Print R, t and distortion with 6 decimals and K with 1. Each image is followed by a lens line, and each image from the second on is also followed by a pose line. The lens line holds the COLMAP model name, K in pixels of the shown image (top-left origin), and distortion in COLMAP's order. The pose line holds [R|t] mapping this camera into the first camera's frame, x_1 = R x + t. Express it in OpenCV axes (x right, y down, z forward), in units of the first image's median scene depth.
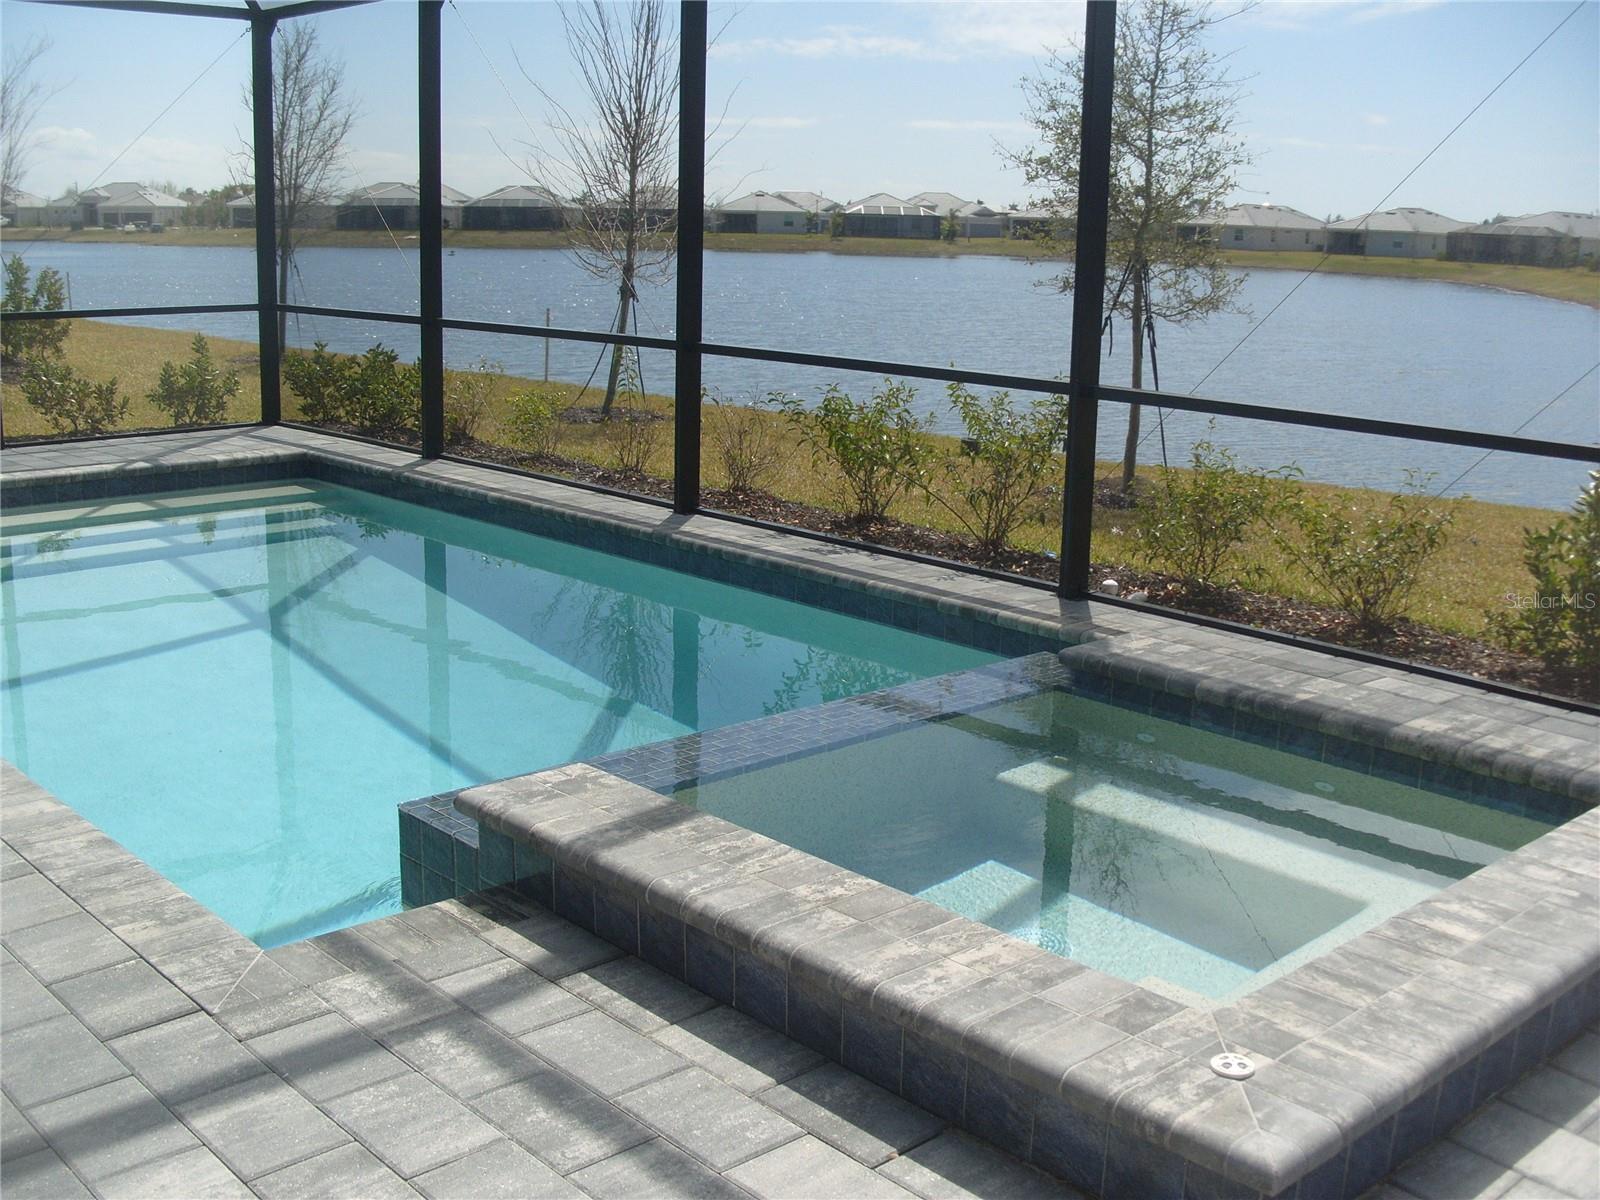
lens RADIAL K [[1740.5, 0, 800.0], [0, 1740.5, 600.0], [0, 0, 1]] dist [-0.220315, 0.270306]
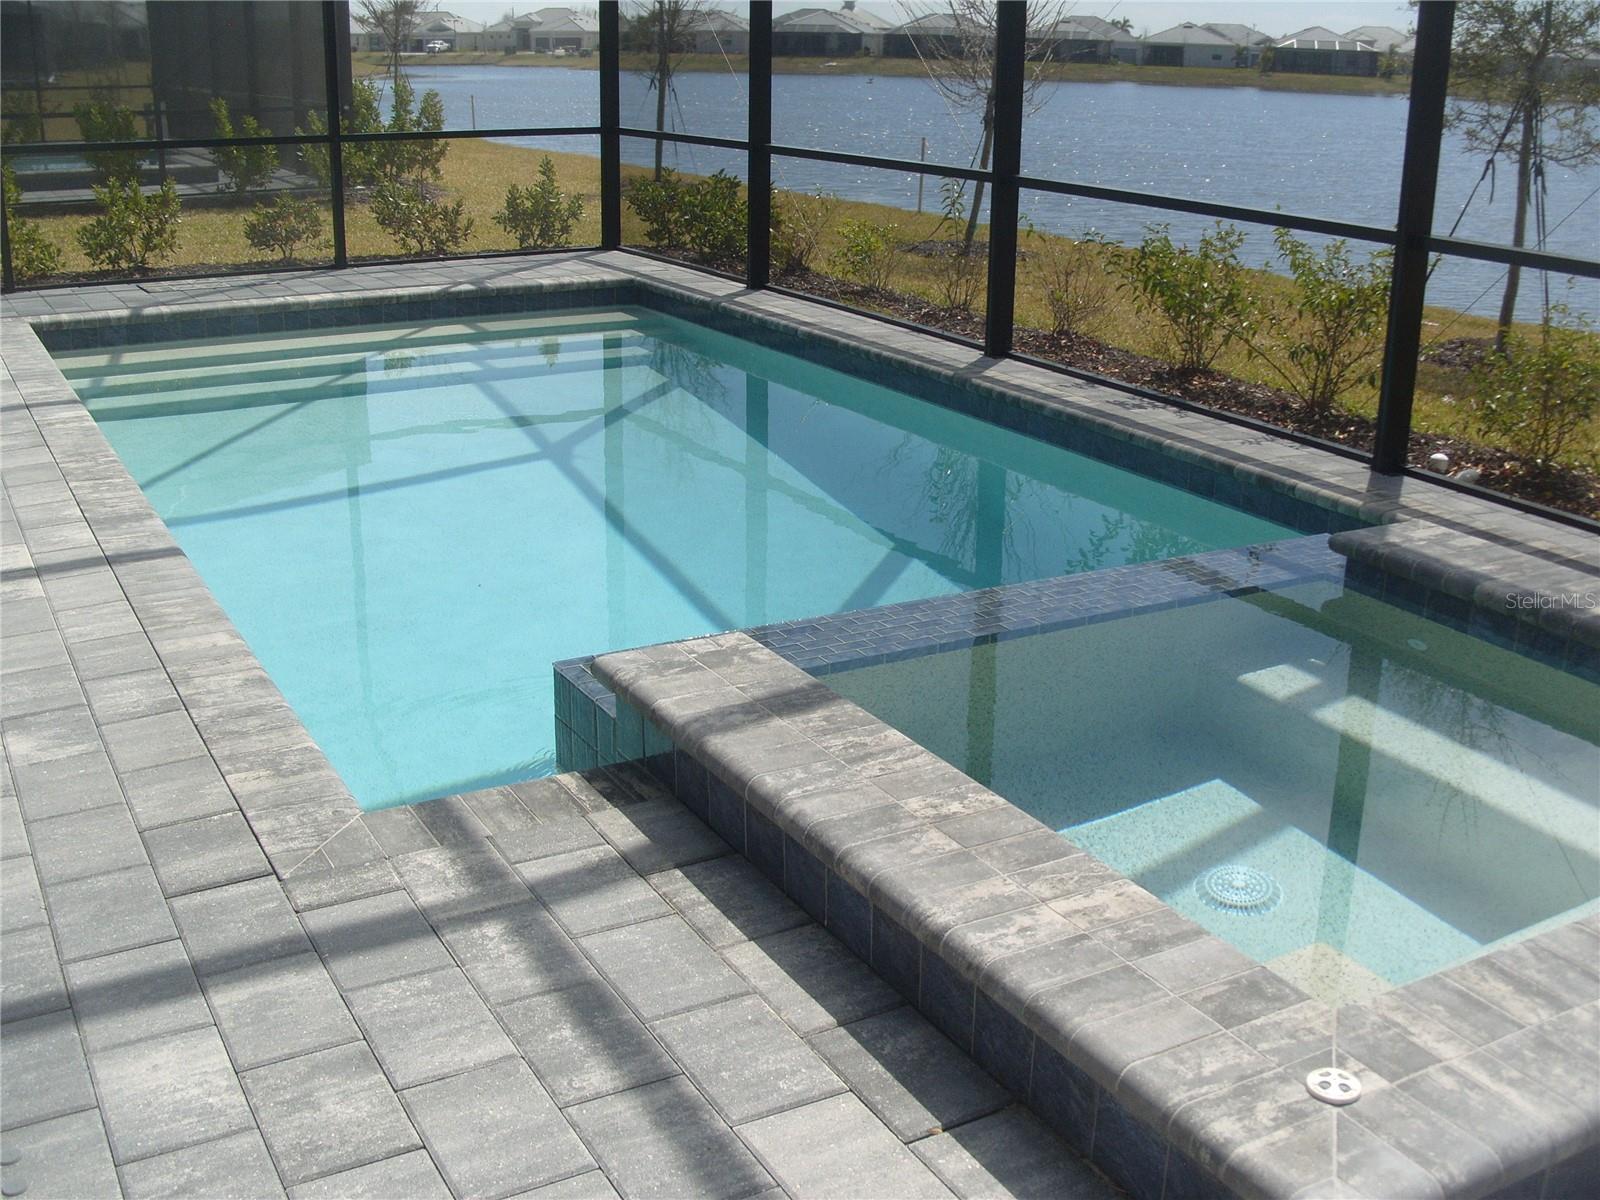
lens RADIAL K [[1740.5, 0, 800.0], [0, 1740.5, 600.0], [0, 0, 1]] dist [-0.220315, 0.270306]
pose [[0.972024, 0.067446, -0.224988, 0.117833], [-0.045767, 0.993912, 0.100222, -0.017916], [0.230378, -0.087121, 0.969194, 0.121287]]
